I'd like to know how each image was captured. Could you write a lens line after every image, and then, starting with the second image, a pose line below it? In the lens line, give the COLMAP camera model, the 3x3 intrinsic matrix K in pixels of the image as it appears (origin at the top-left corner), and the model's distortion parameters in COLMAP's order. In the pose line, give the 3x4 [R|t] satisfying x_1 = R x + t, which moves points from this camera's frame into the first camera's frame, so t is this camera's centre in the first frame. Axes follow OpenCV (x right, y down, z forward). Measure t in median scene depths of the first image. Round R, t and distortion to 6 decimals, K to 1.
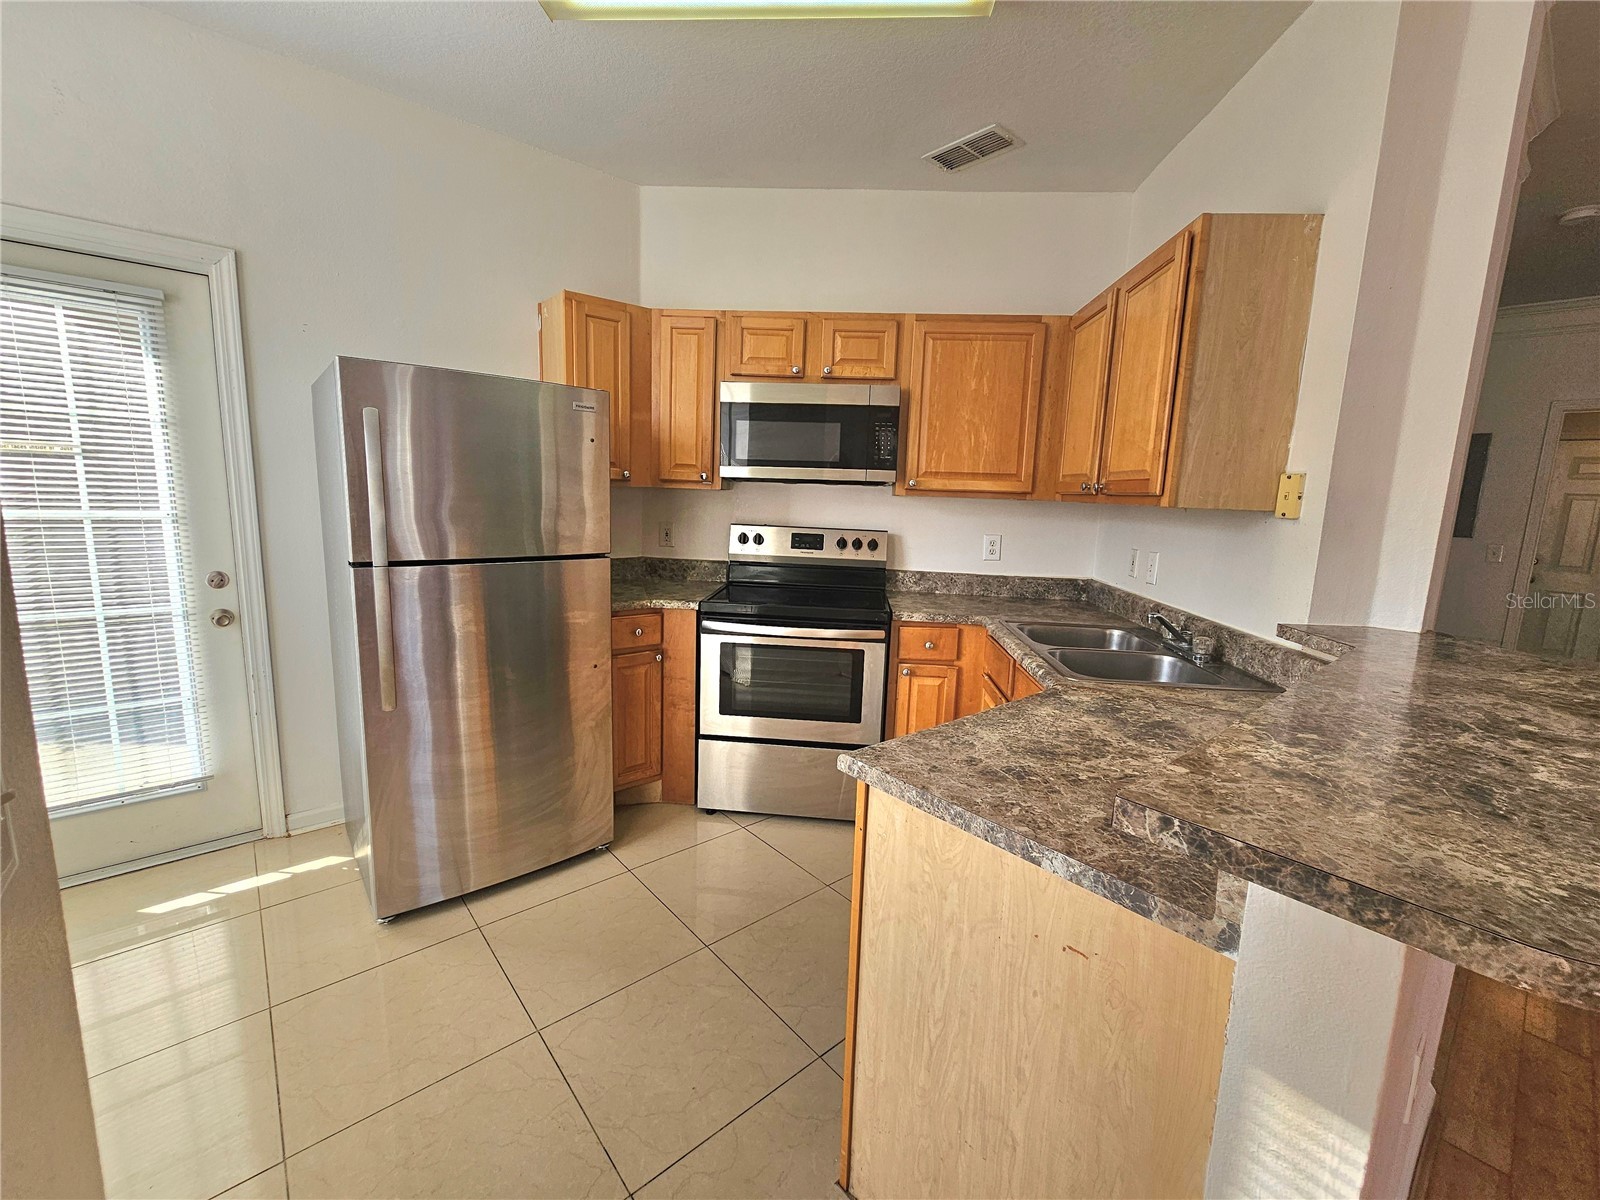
lens RADIAL K [[662.0, 0, 804.3], [0, 662.0, 593.8], [0, 0, 1]] dist [0.000852, -0.000106]
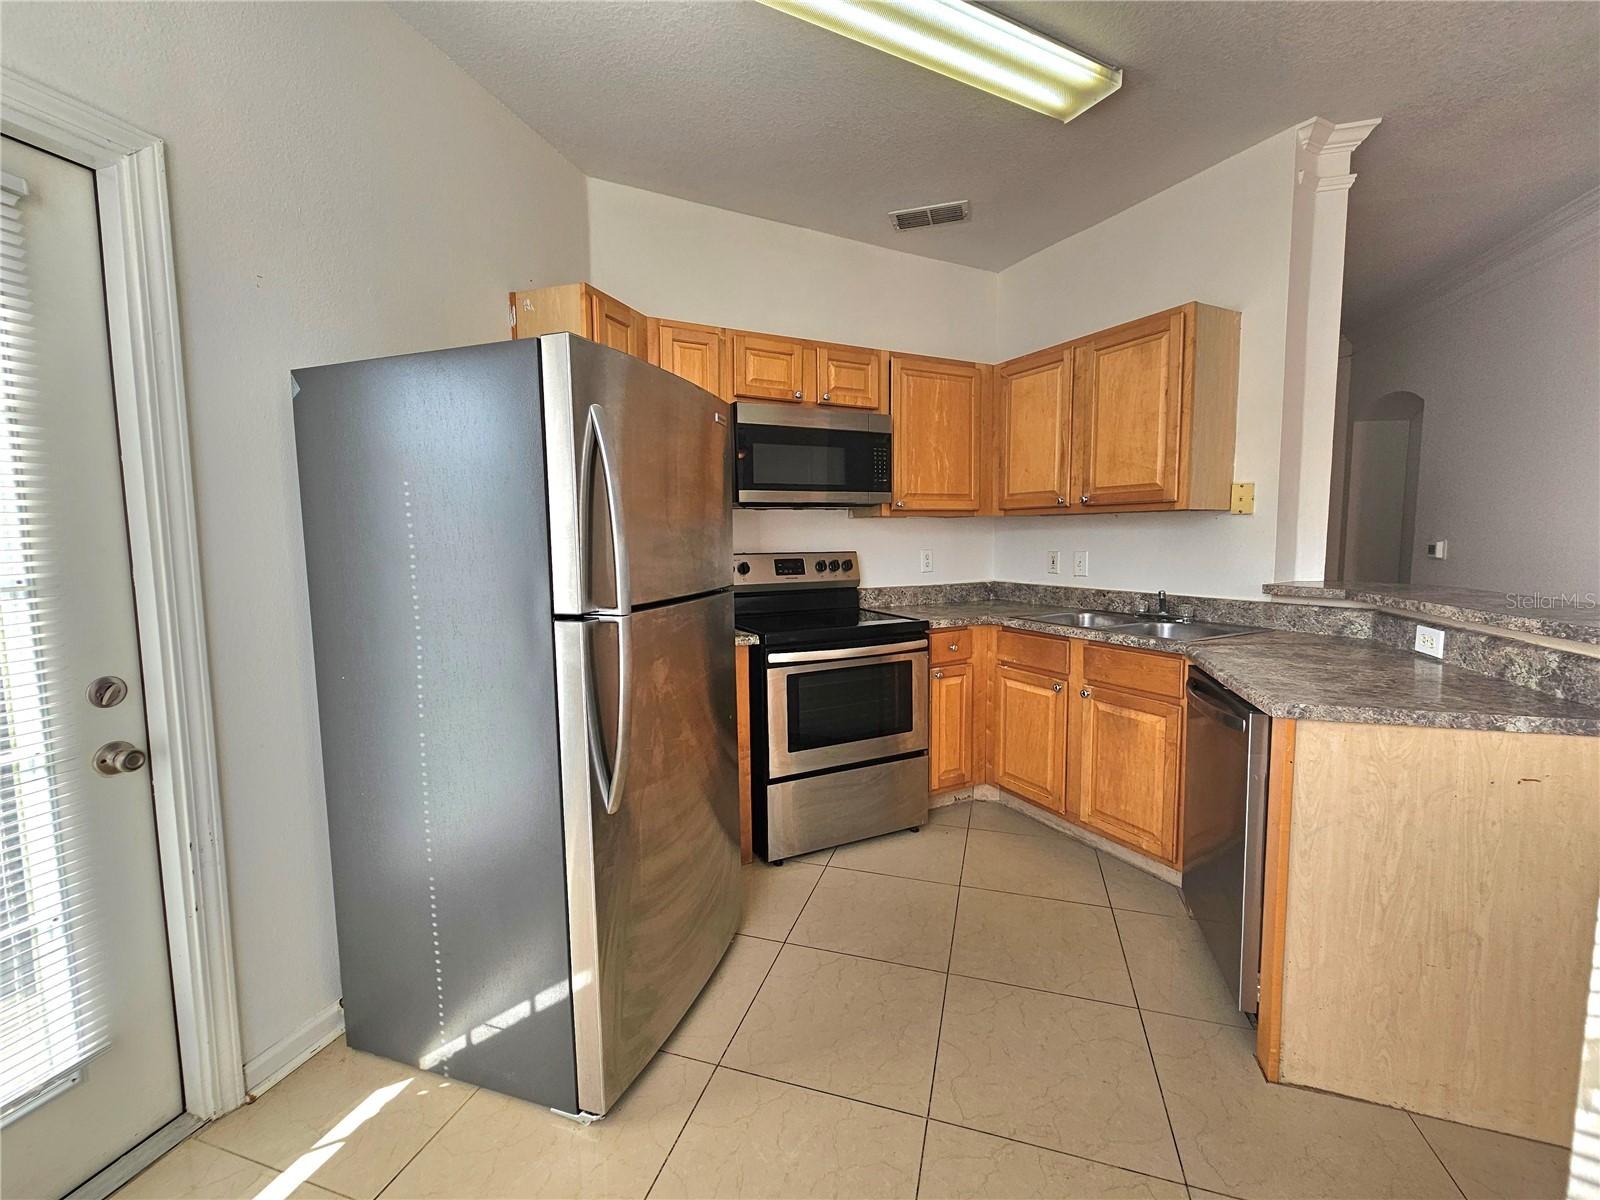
lens RADIAL K [[662.0, 0, 804.3], [0, 662.0, 593.8], [0, 0, 1]] dist [0.000852, -0.000106]
pose [[0.850762, -0.092901, 0.517274, -0.573585], [0.122670, 0.992168, -0.023564, -0.015610], [-0.511034, 0.083502, 0.855495, 0.172003]]
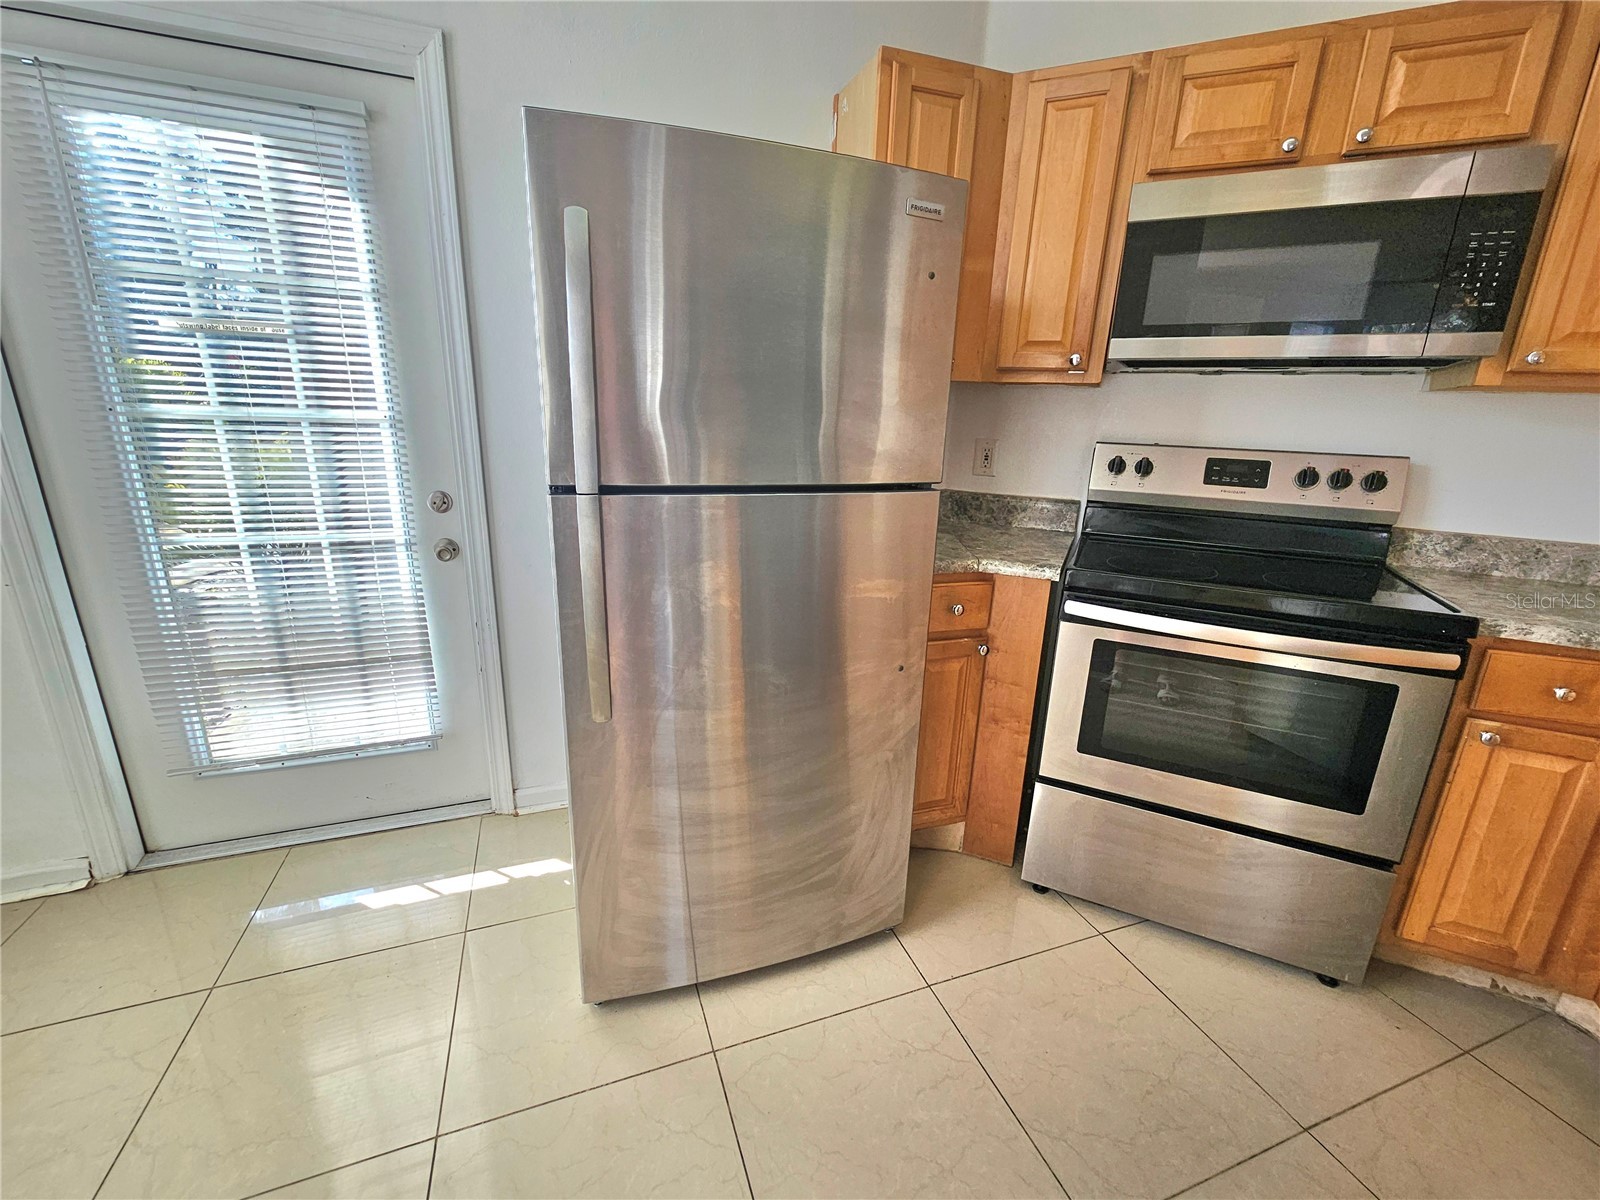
lens RADIAL K [[669.5, 0, 794.8], [0, 669.5, 597.6], [0, 0, 1]] dist [0.000218, -0.000323]
pose [[0.933239, 0.089782, -0.347855, -0.170391], [-0.052640, 0.991992, 0.114809, -0.018795], [0.355377, -0.088834, 0.930492, 0.339030]]
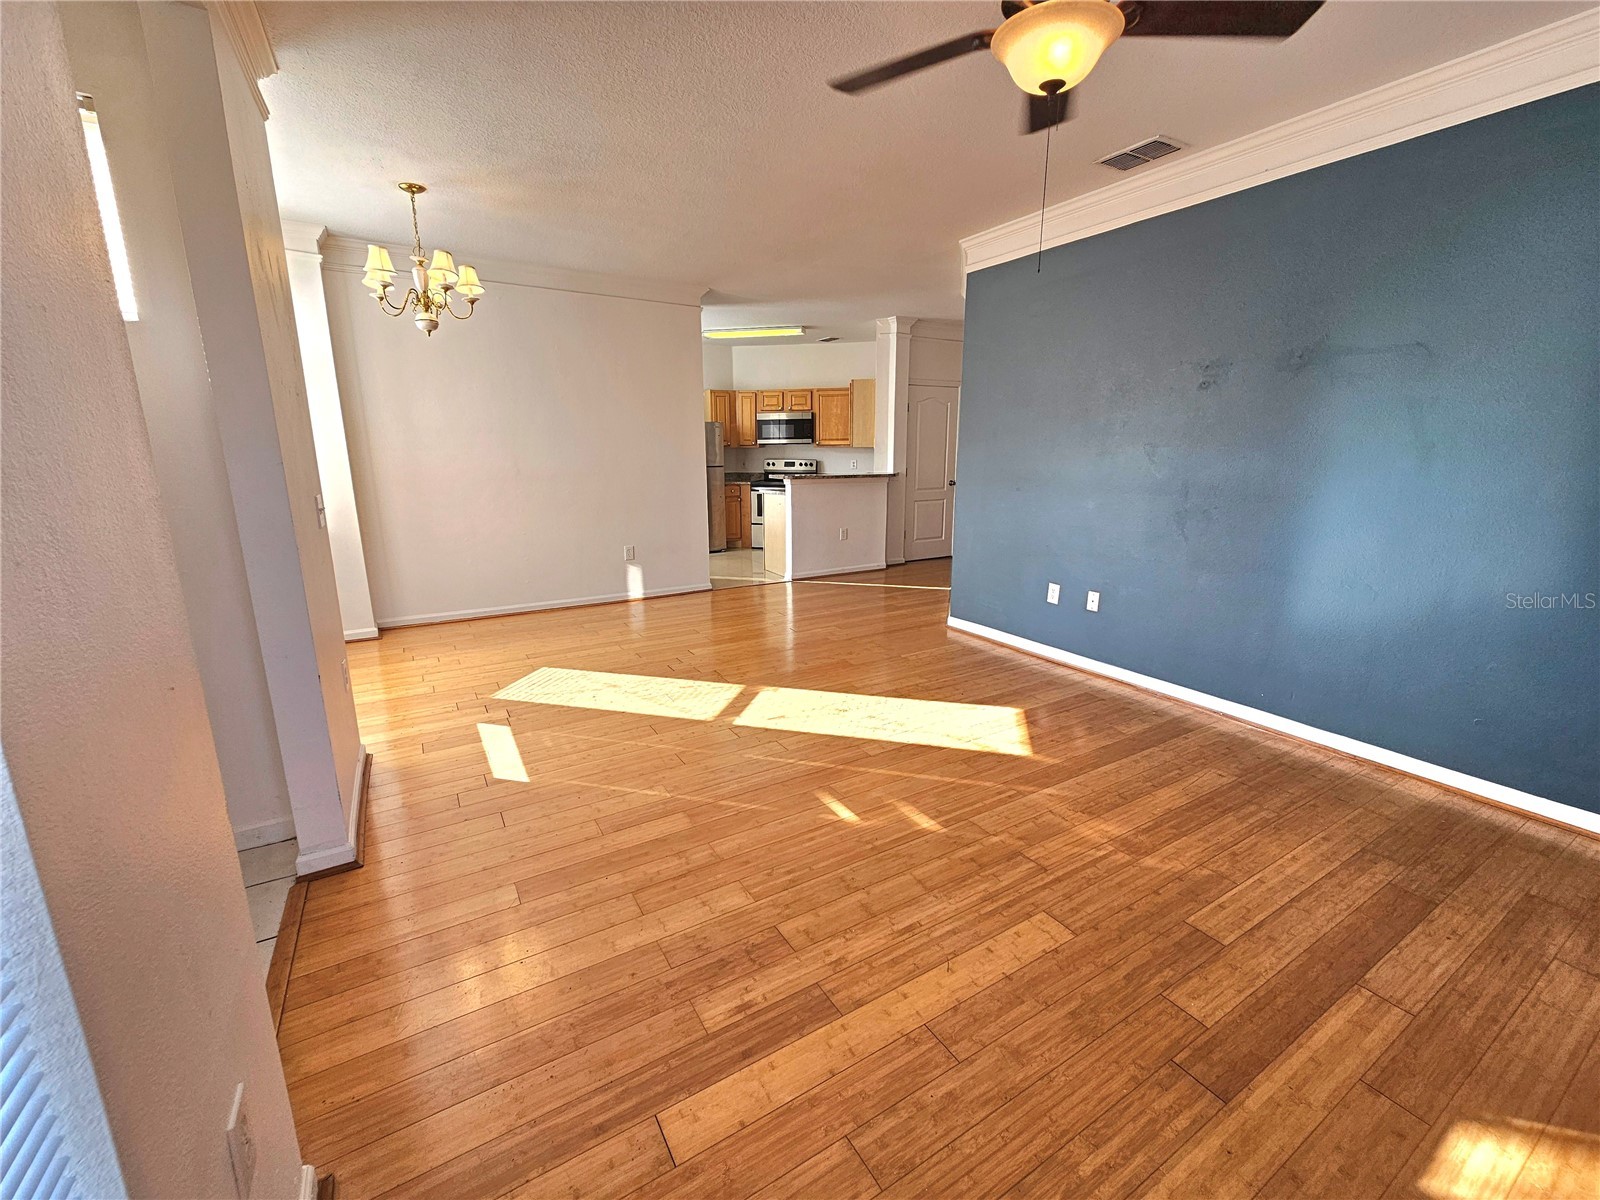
lens RADIAL K [[662.0, 0, 804.3], [0, 662.0, 593.8], [0, 0, 1]] dist [0.000852, -0.000106]
pose [[0.983376, 0.001557, -0.181572, 0.703289], [0.009555, 0.998134, 0.060311, 0.370368], [0.181327, -0.061043, 0.981526, -2.219876]]
